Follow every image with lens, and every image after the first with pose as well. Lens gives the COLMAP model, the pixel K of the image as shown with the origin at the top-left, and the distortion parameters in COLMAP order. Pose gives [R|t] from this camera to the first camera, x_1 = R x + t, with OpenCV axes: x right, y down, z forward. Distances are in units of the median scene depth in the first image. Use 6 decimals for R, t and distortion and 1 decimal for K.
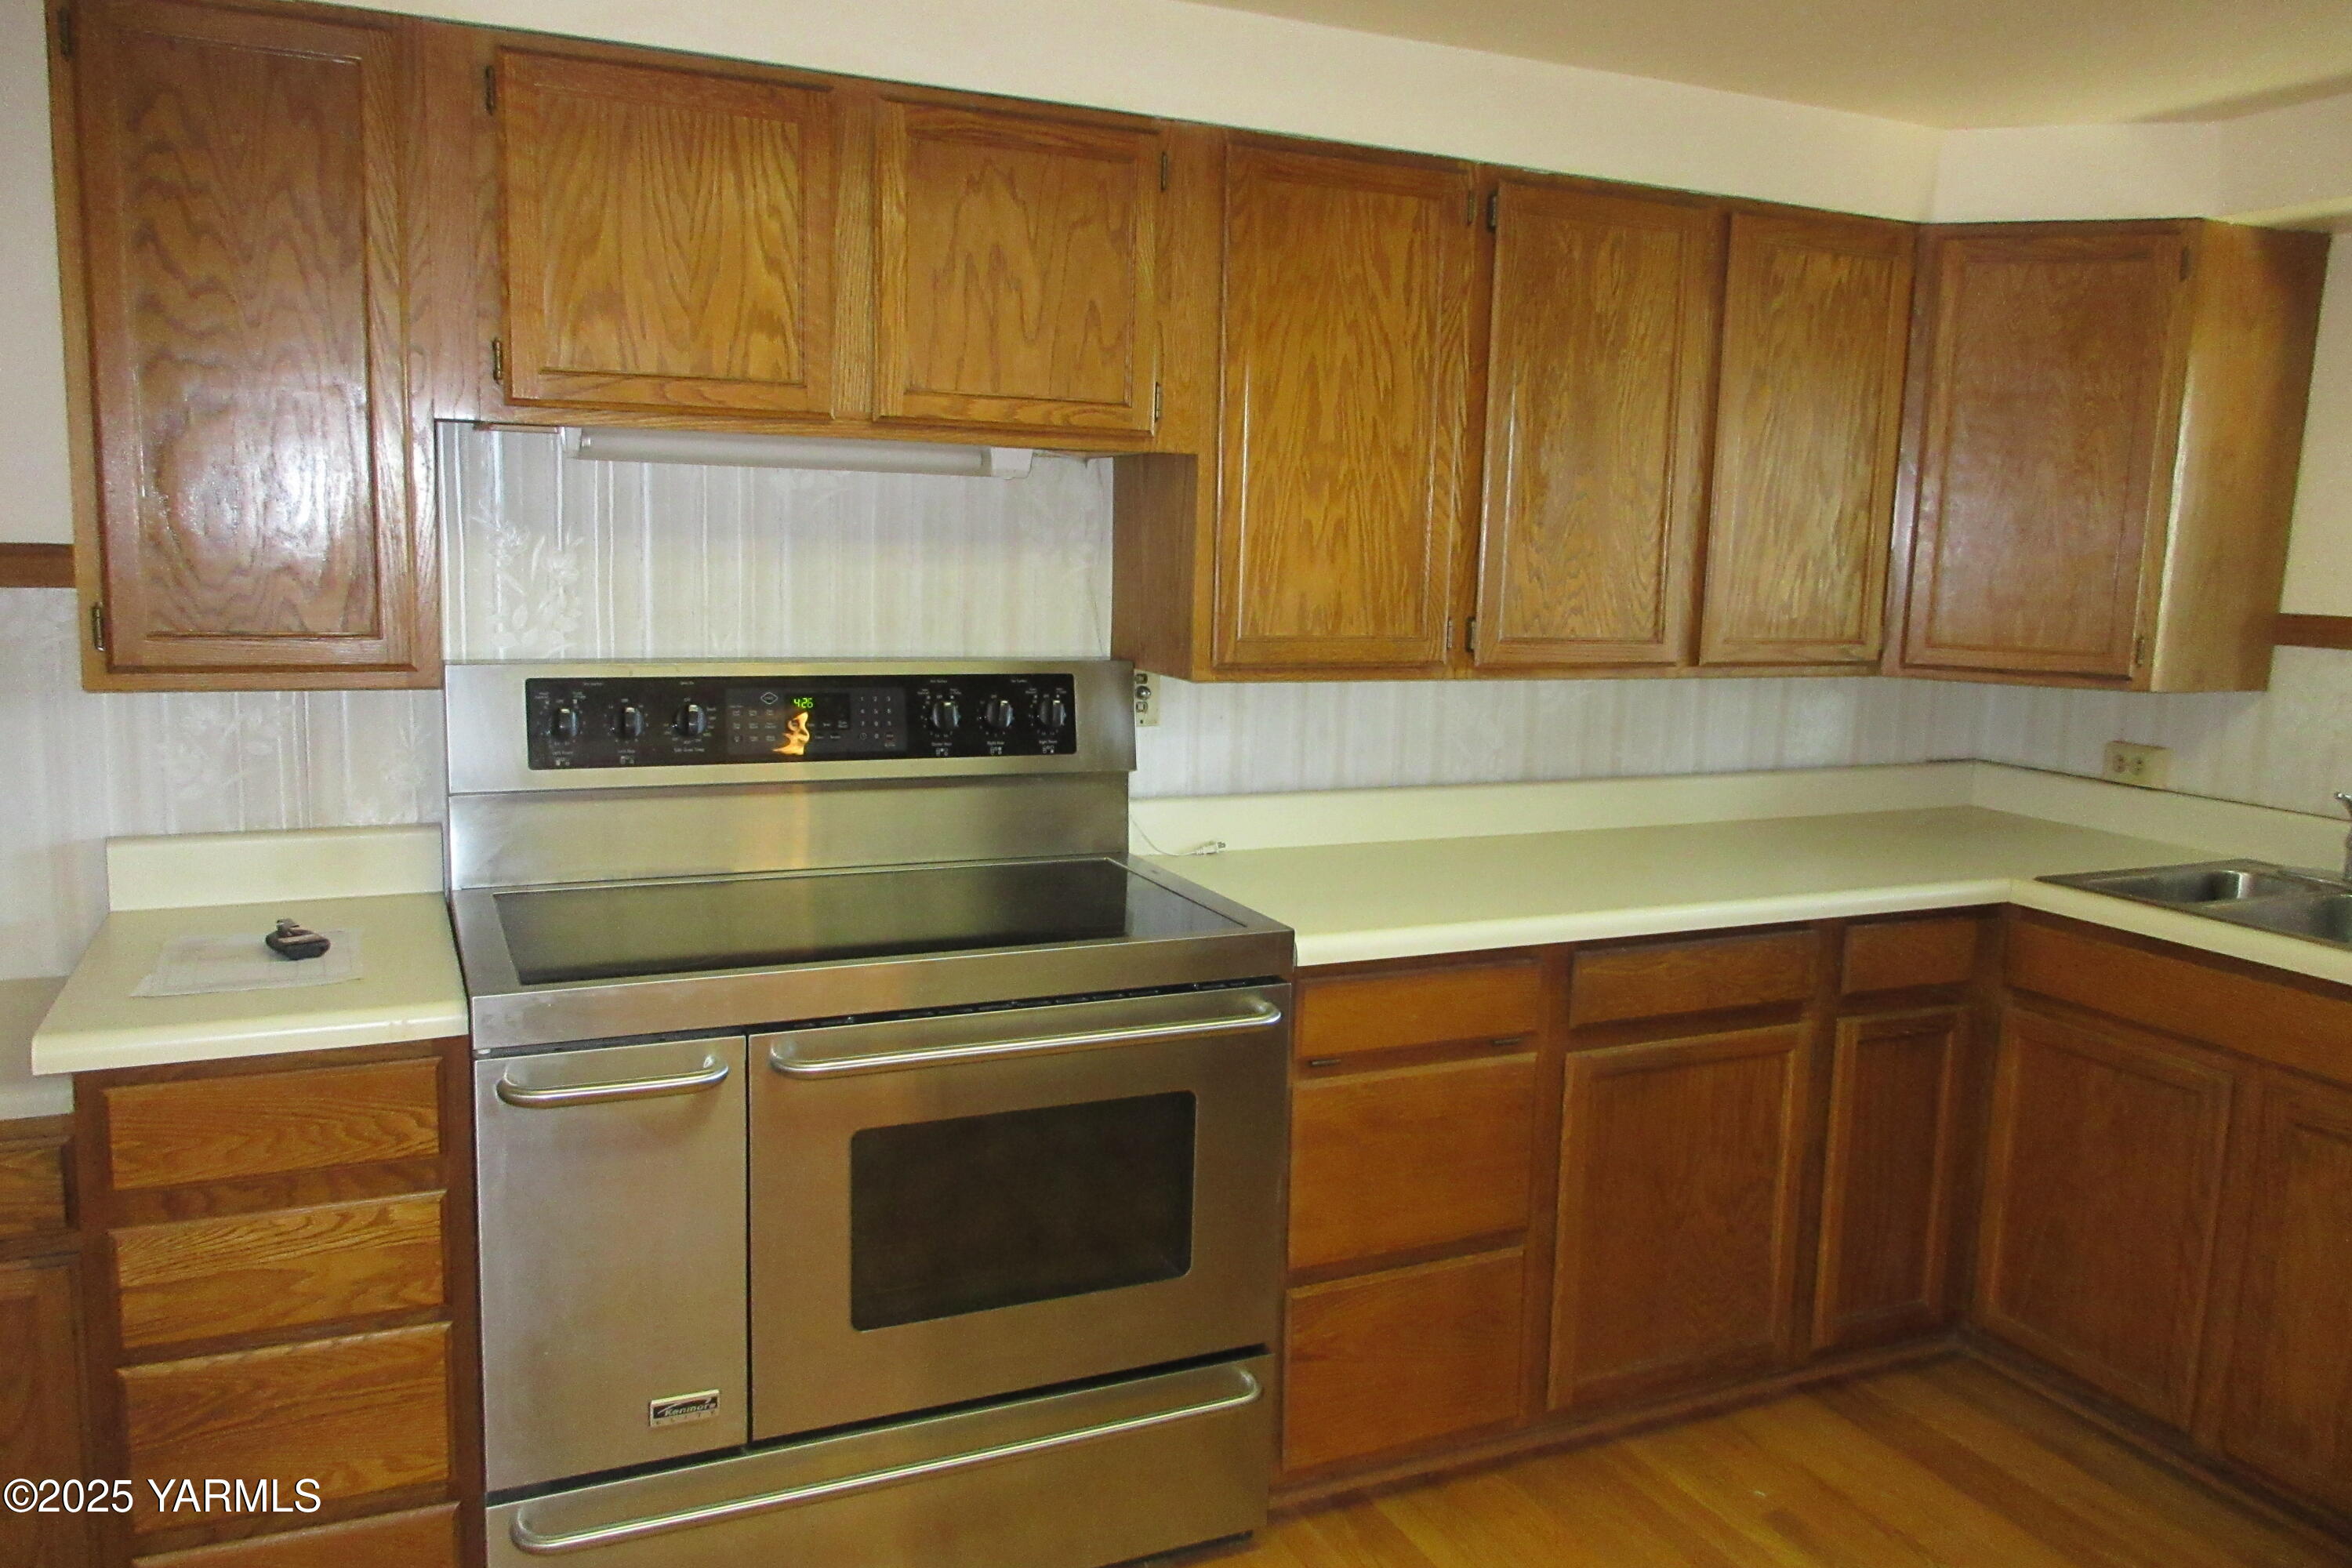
lens RADIAL K [[1731.0, 0, 1170.8], [0, 1731.0, 786.5], [0, 0, 1]] dist [-0.011603, -0.005778]
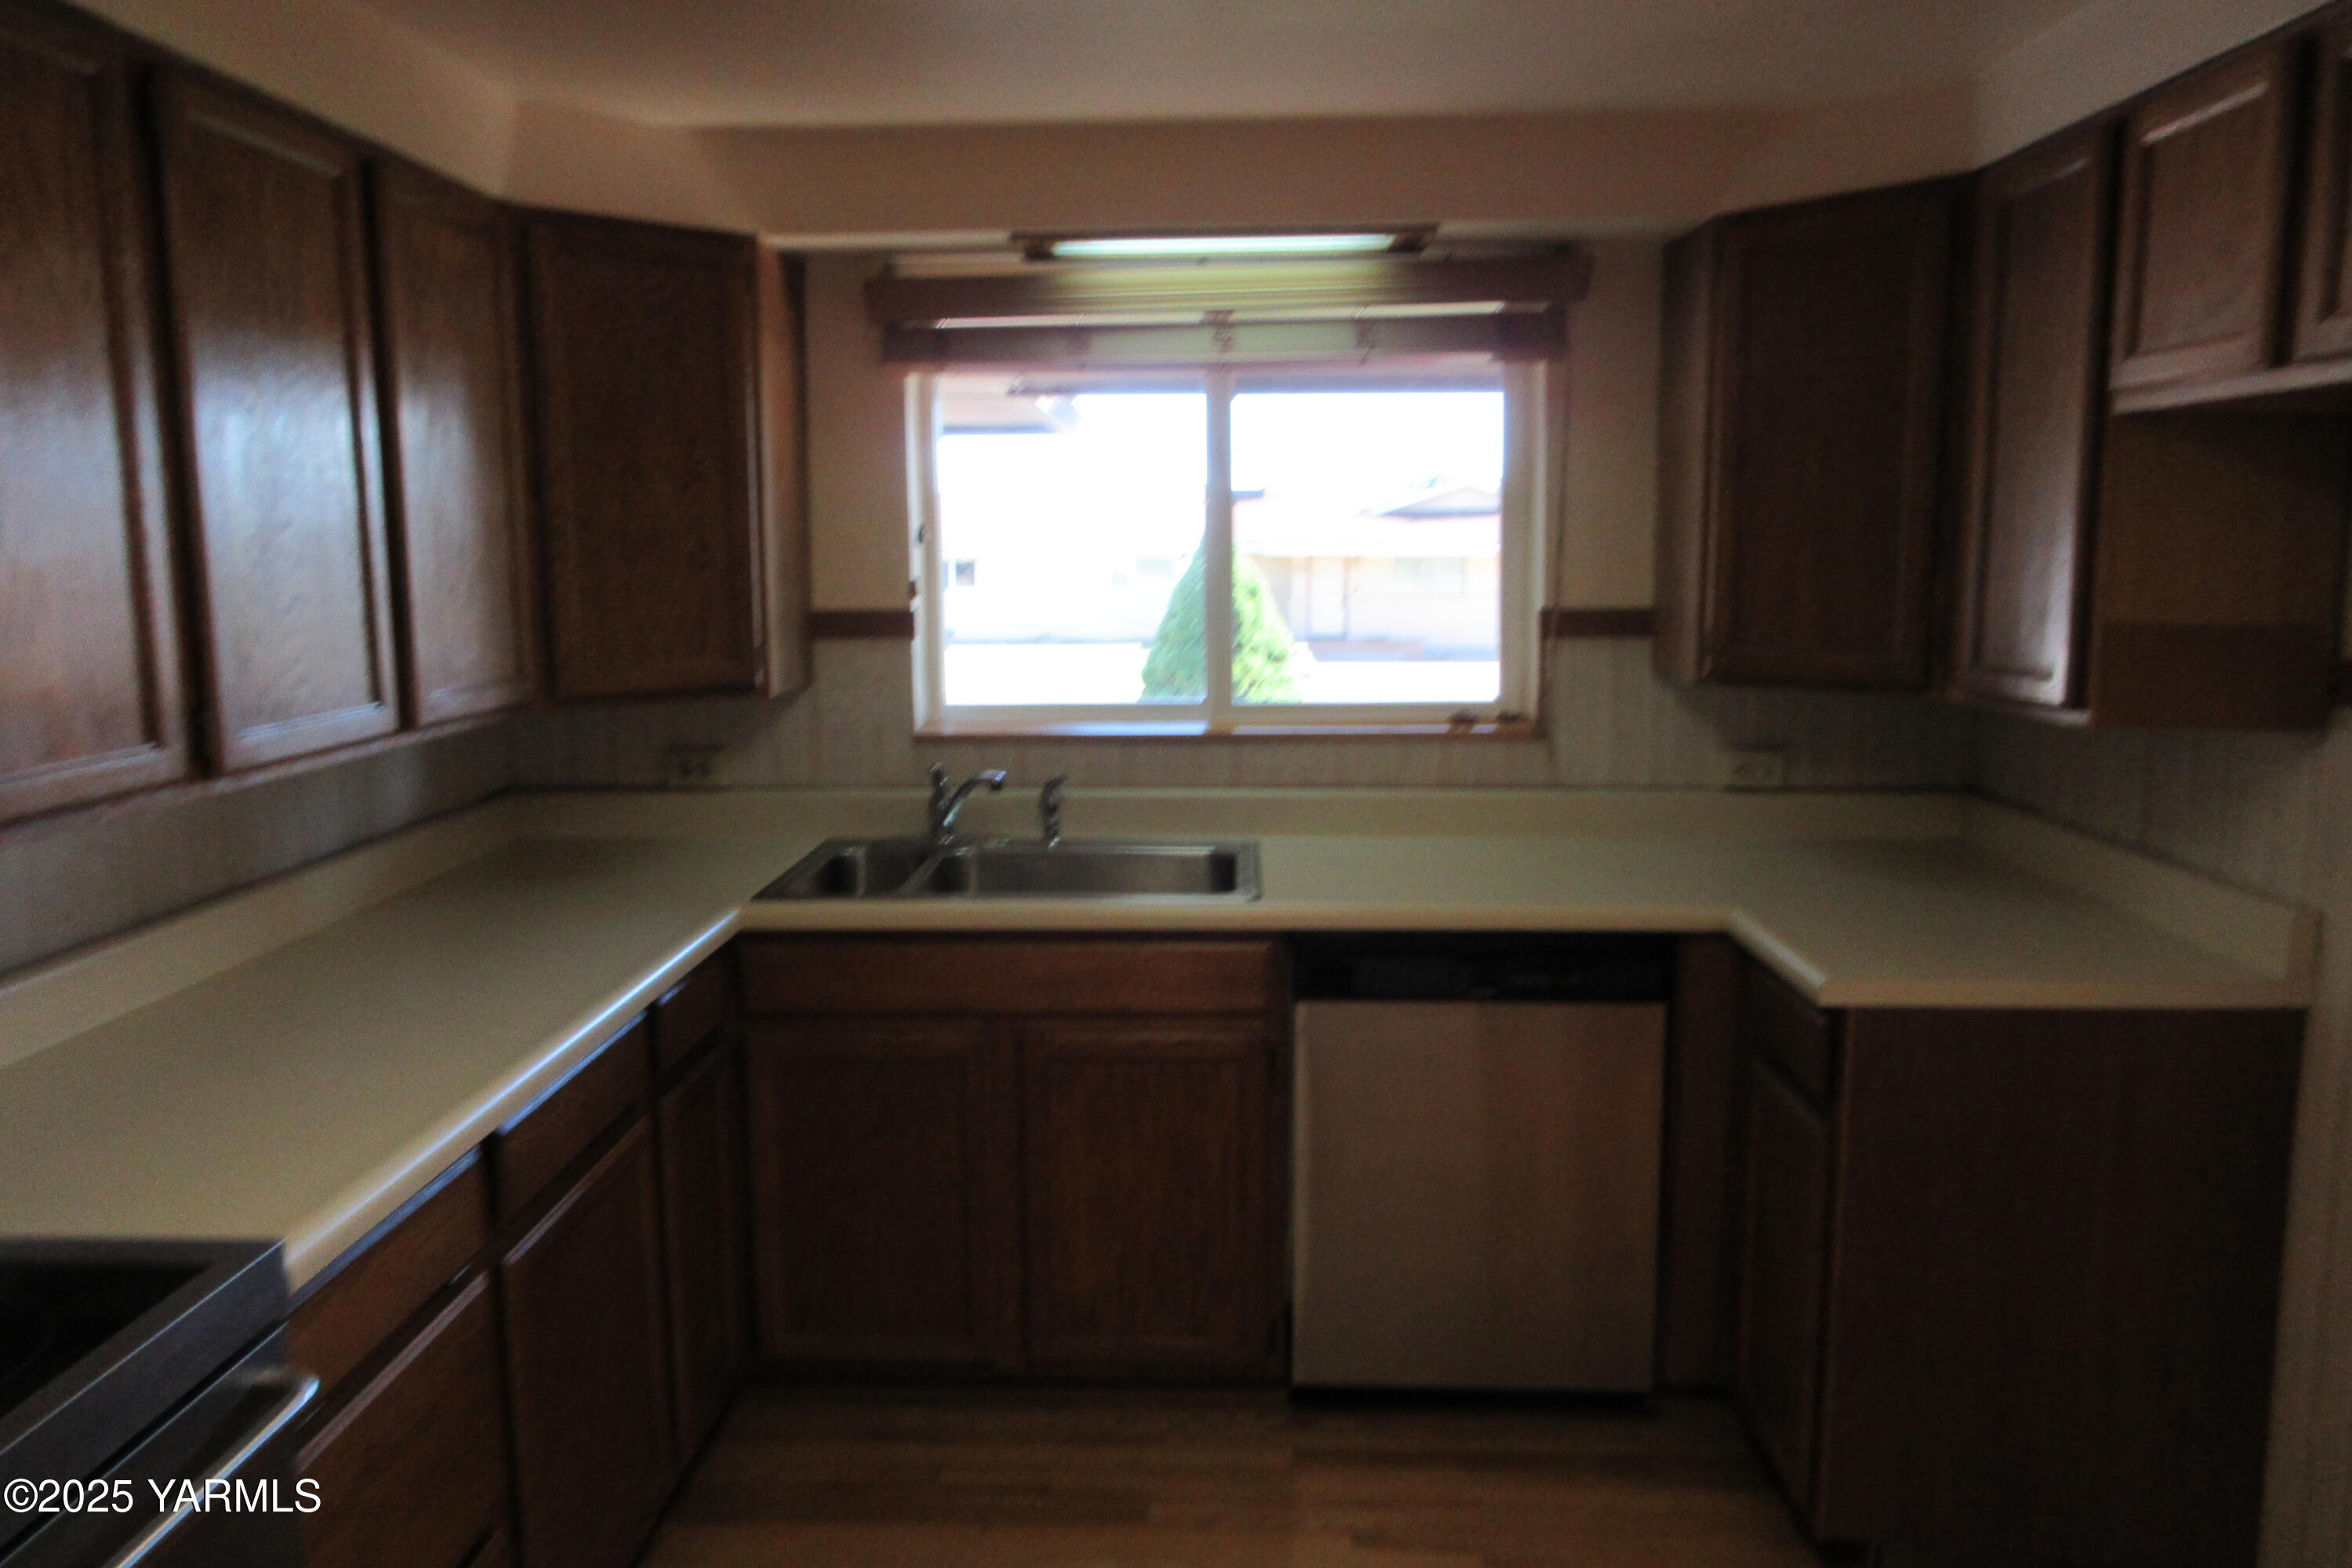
lens RADIAL K [[1731.0, 0, 1169.3], [0, 1731.0, 777.4], [0, 0, 1]] dist [-0.011603, -0.005778]
pose [[0.451569, -0.156207, 0.878456, -0.239507], [0.152569, 0.983573, 0.096471, -0.071933], [-0.879095, 0.090462, 0.467984, 0.318052]]
